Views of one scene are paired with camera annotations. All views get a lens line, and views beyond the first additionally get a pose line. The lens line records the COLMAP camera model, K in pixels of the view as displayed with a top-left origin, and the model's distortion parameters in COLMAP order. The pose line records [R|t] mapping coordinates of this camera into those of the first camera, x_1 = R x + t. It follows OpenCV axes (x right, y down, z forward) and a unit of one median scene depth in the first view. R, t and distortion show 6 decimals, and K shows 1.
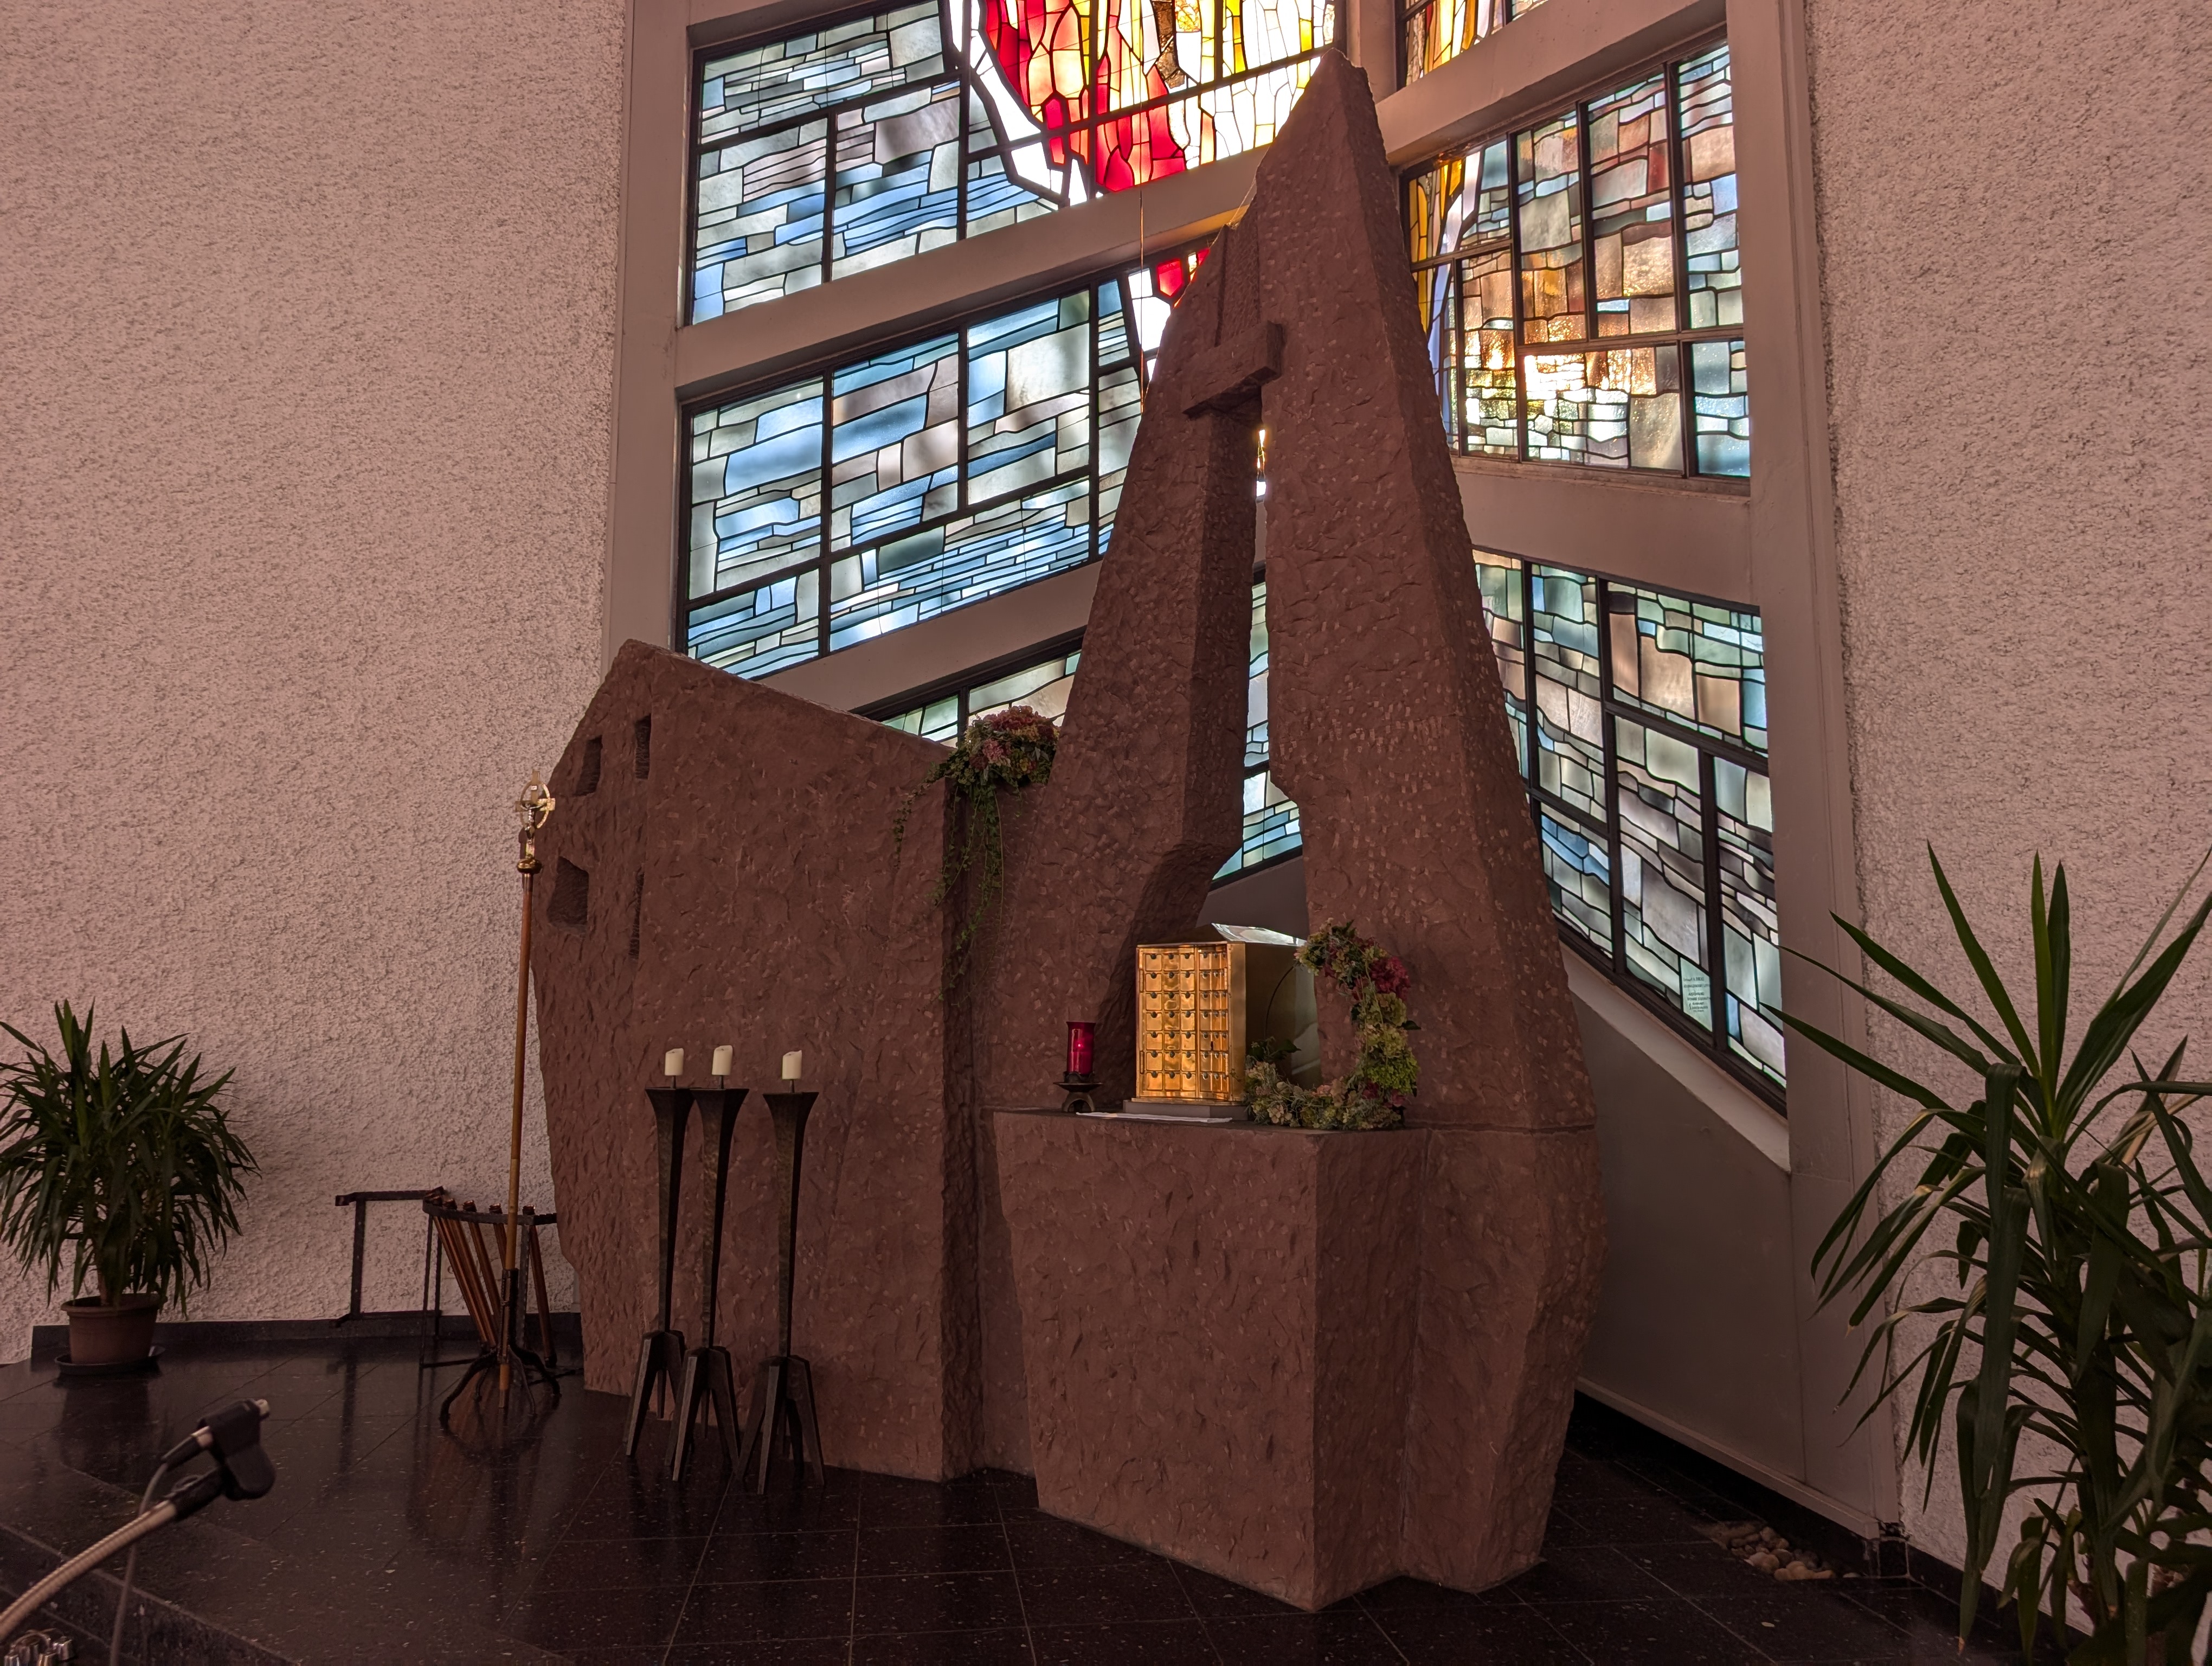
lens RADIAL K [[1609.2, 0, 1085.8], [0, 1609.2, 825.5], [0, 0, 1]] dist [0.001511, 0.000365]
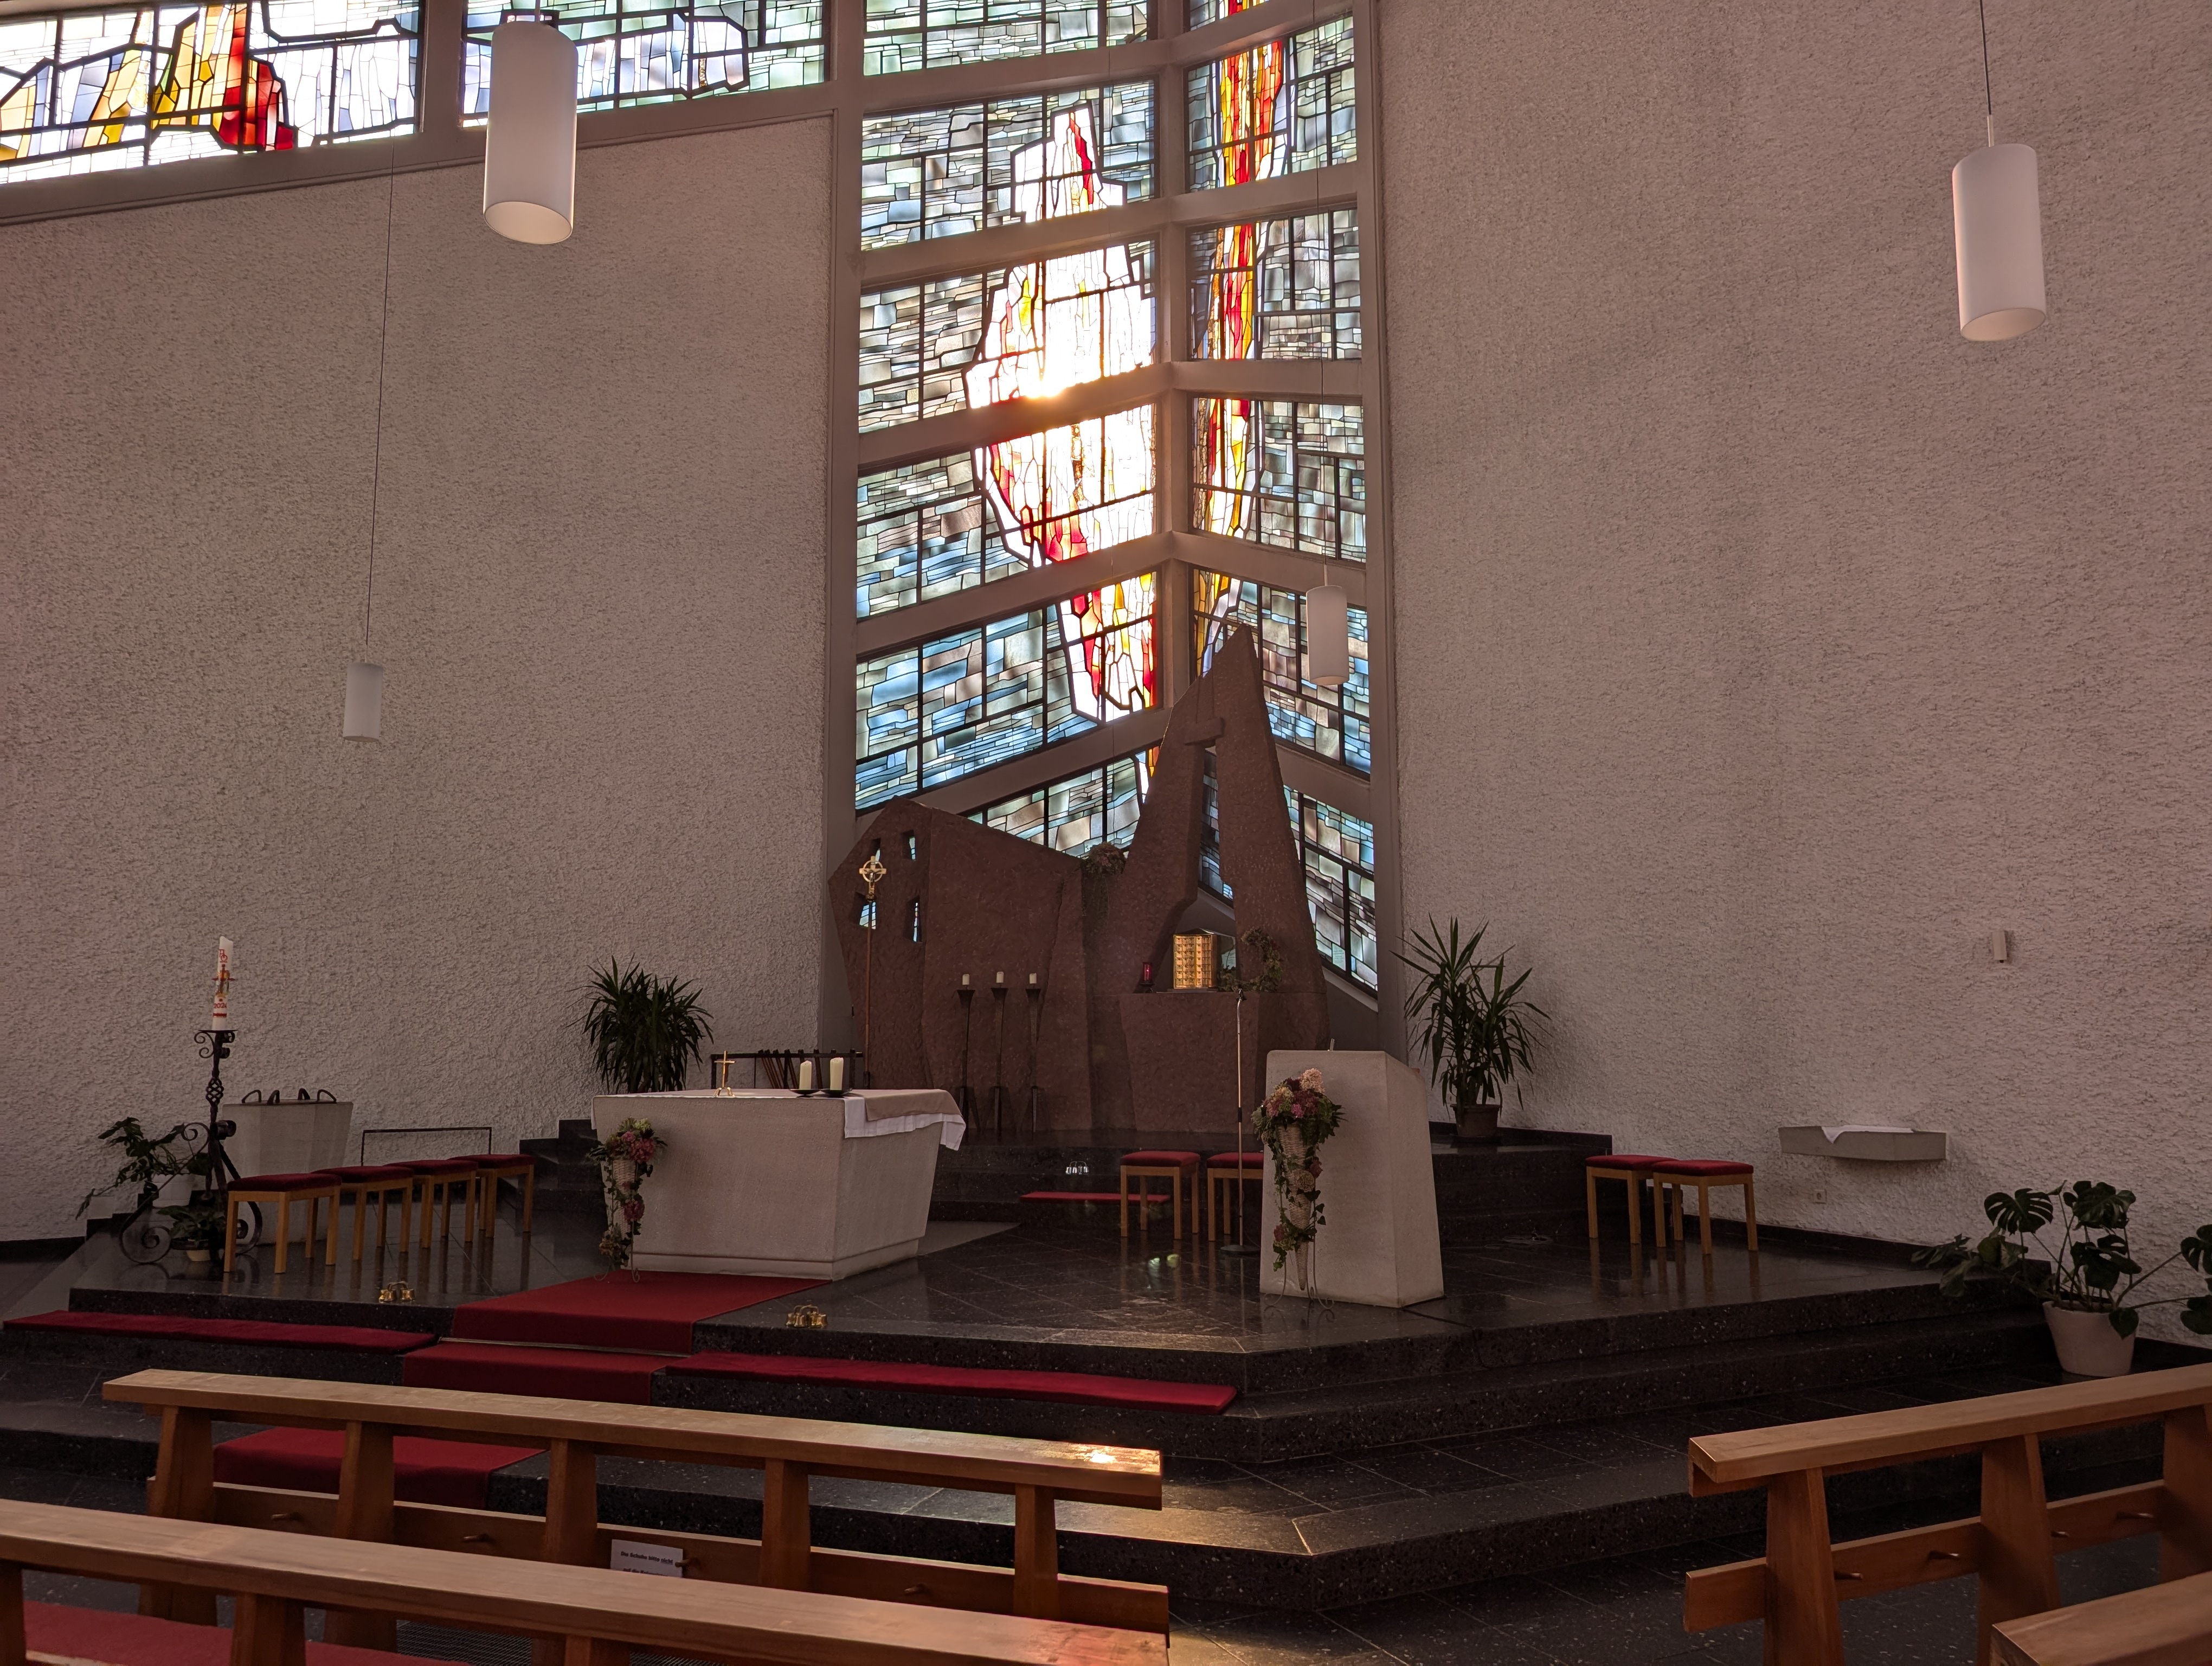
lens RADIAL K [[1587.3, 0, 1106.0], [0, 1587.3, 833.0], [0, 0, 1]] dist [0.026098, -0.026784]
pose [[0.948448, 0.033234, 0.315184, -0.558448], [-0.034210, 0.999412, -0.002437, -0.054810], [-0.315080, -0.008471, 0.949027, -0.937035]]
